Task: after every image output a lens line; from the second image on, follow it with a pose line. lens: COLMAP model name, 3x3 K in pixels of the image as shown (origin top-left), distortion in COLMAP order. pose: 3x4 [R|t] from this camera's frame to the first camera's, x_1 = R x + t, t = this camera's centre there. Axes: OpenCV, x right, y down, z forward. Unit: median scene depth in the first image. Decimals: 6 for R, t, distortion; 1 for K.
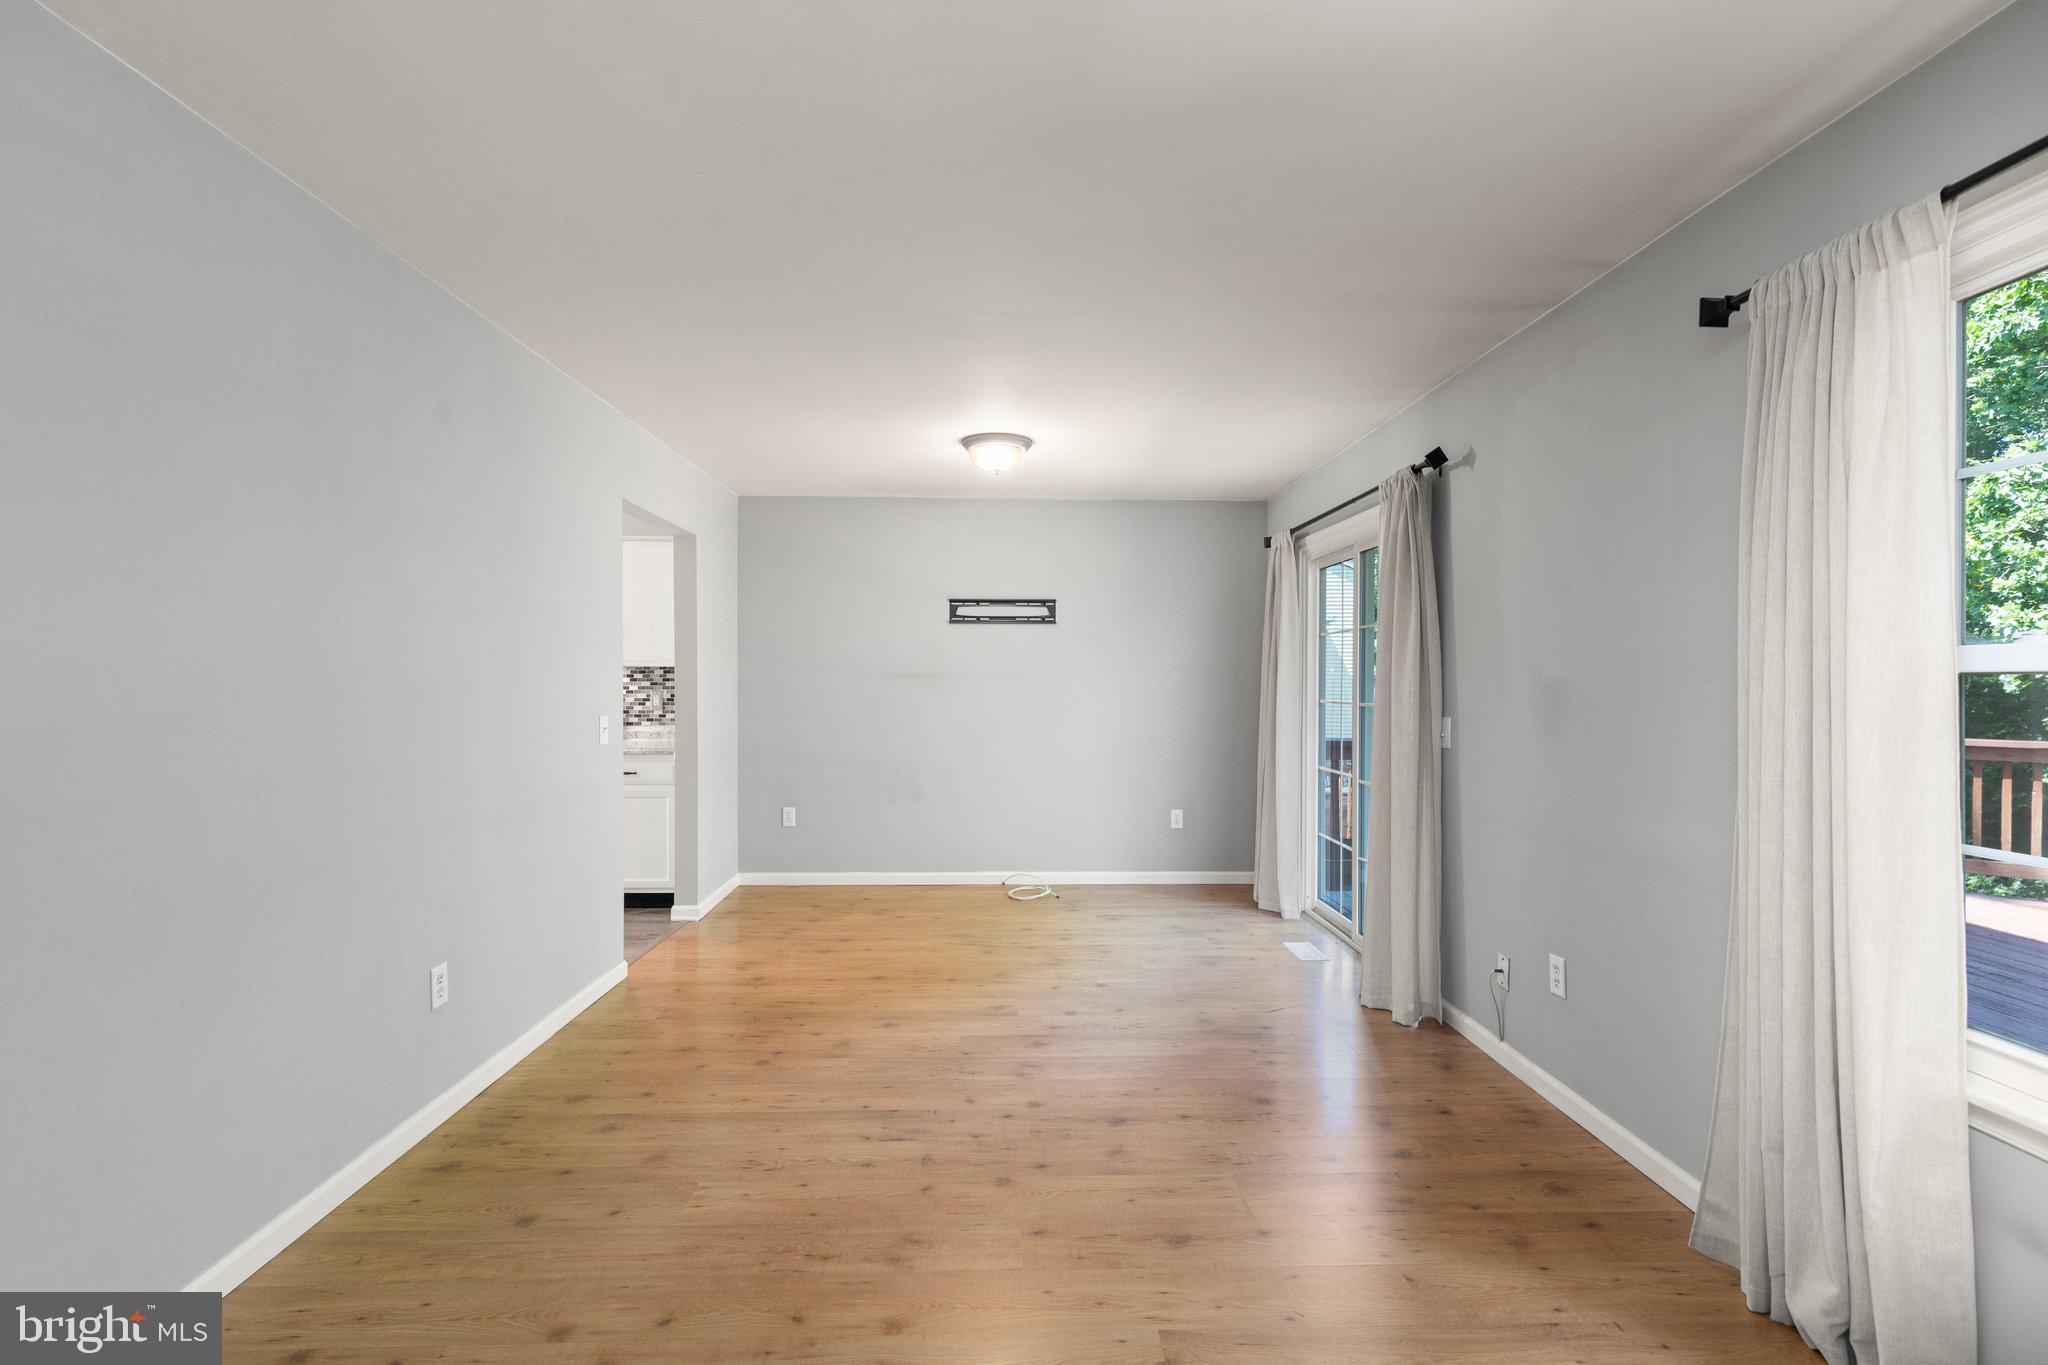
lens RADIAL K [[956.3, 0, 1024.0], [0, 956.3, 682.5], [0, 0, 1]] dist [-0.001028, 0.000011]
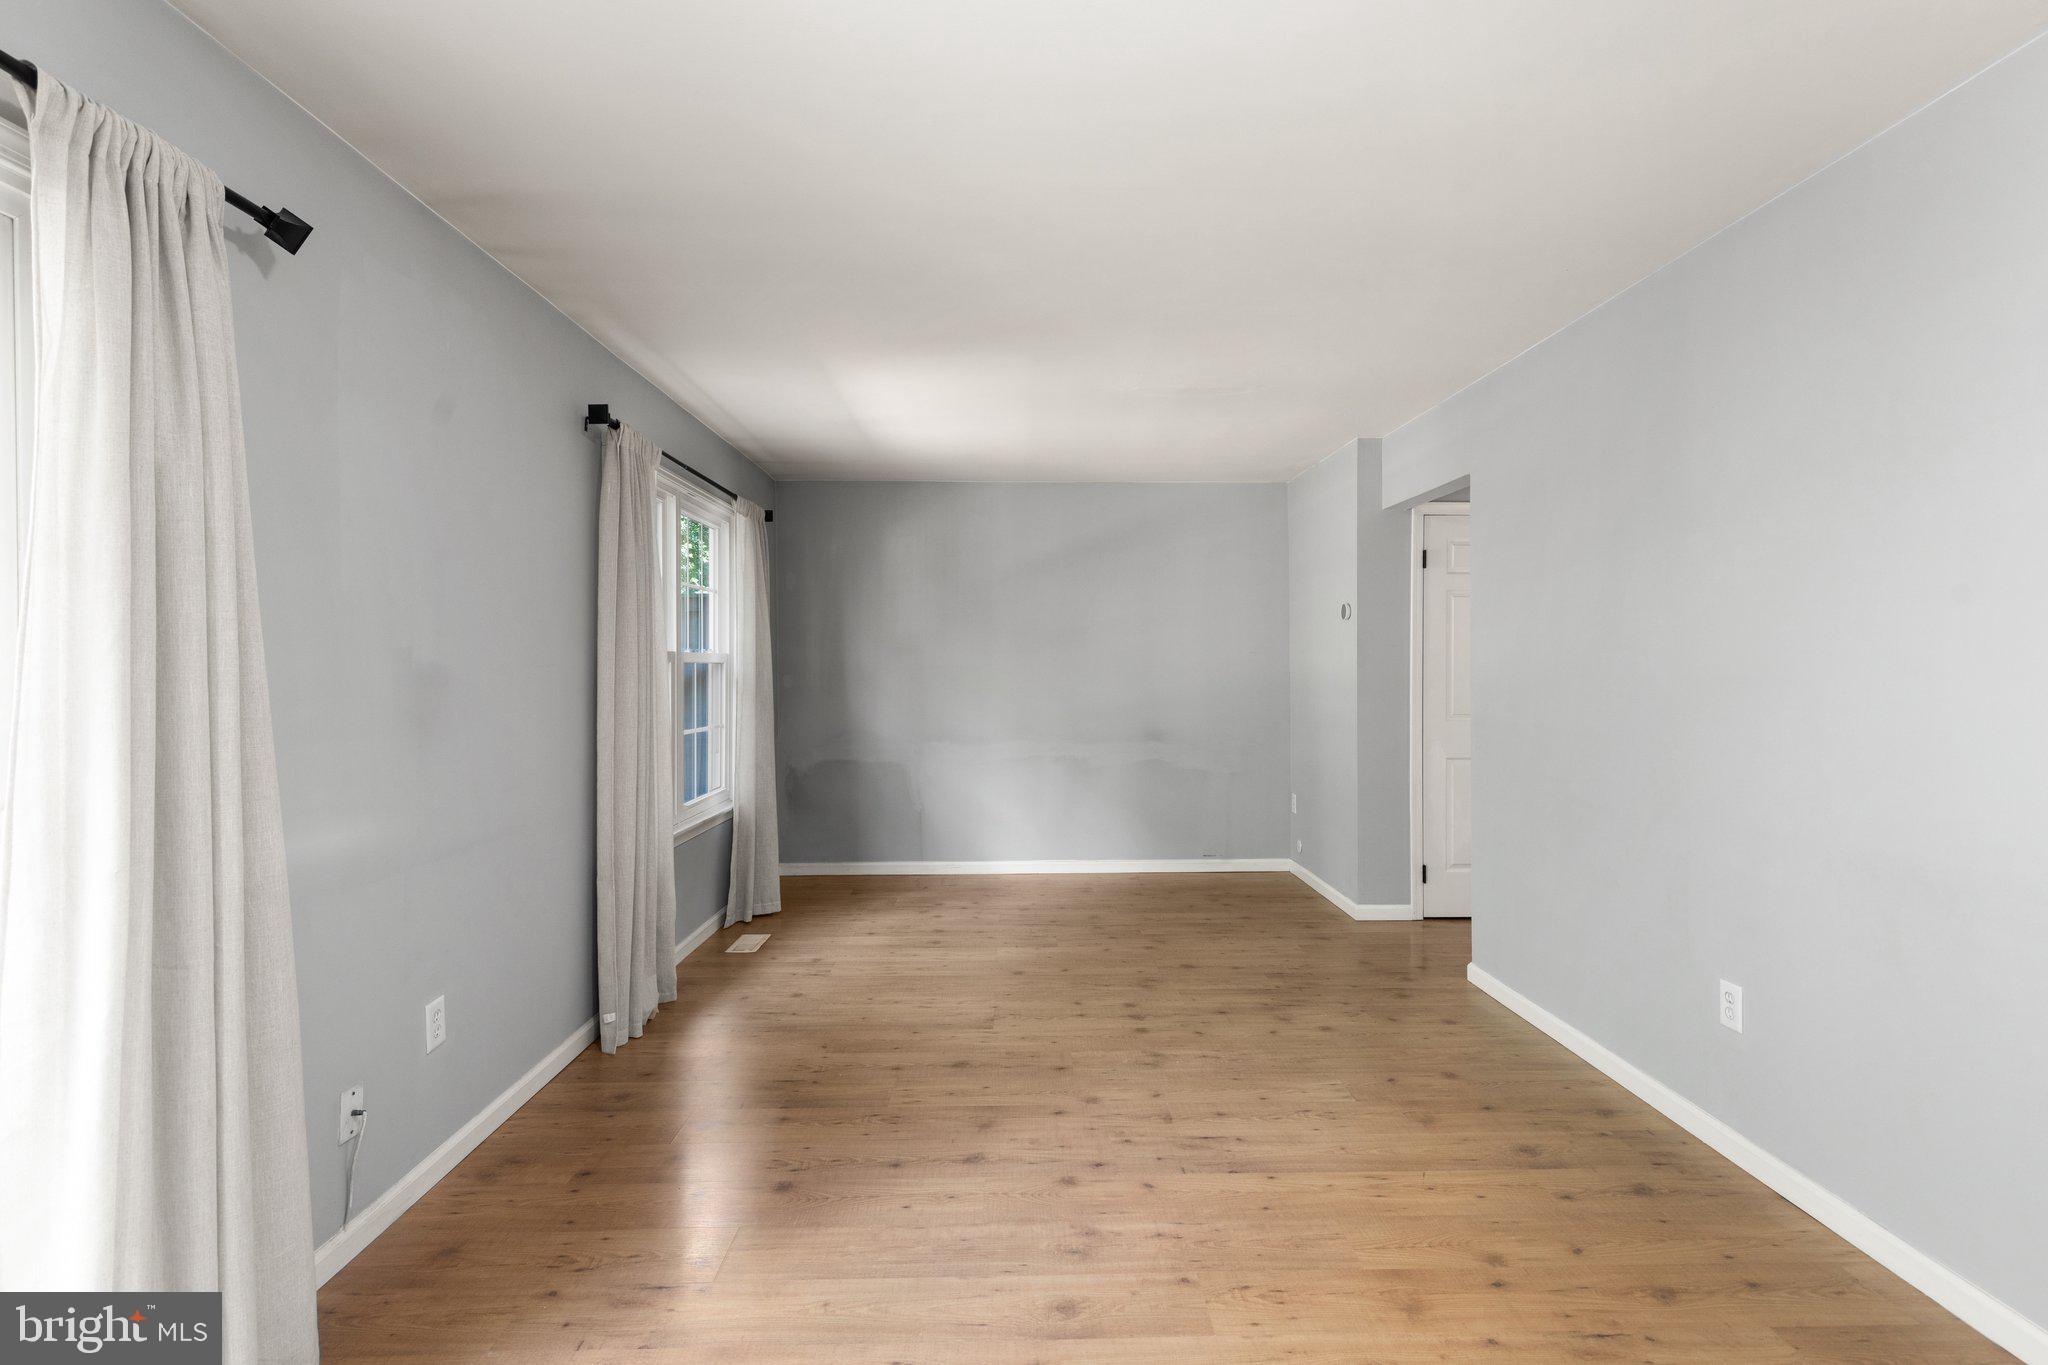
lens RADIAL K [[956.3, 0, 1024.0], [0, 956.3, 682.5], [0, 0, 1]] dist [-0.001028, 0.000011]
pose [[-0.999899, 0.000673, 0.014221, 0.038737], [0.000924, 0.999844, 0.017662, -0.001985], [-0.014207, 0.017674, -0.999743, 1.906813]]
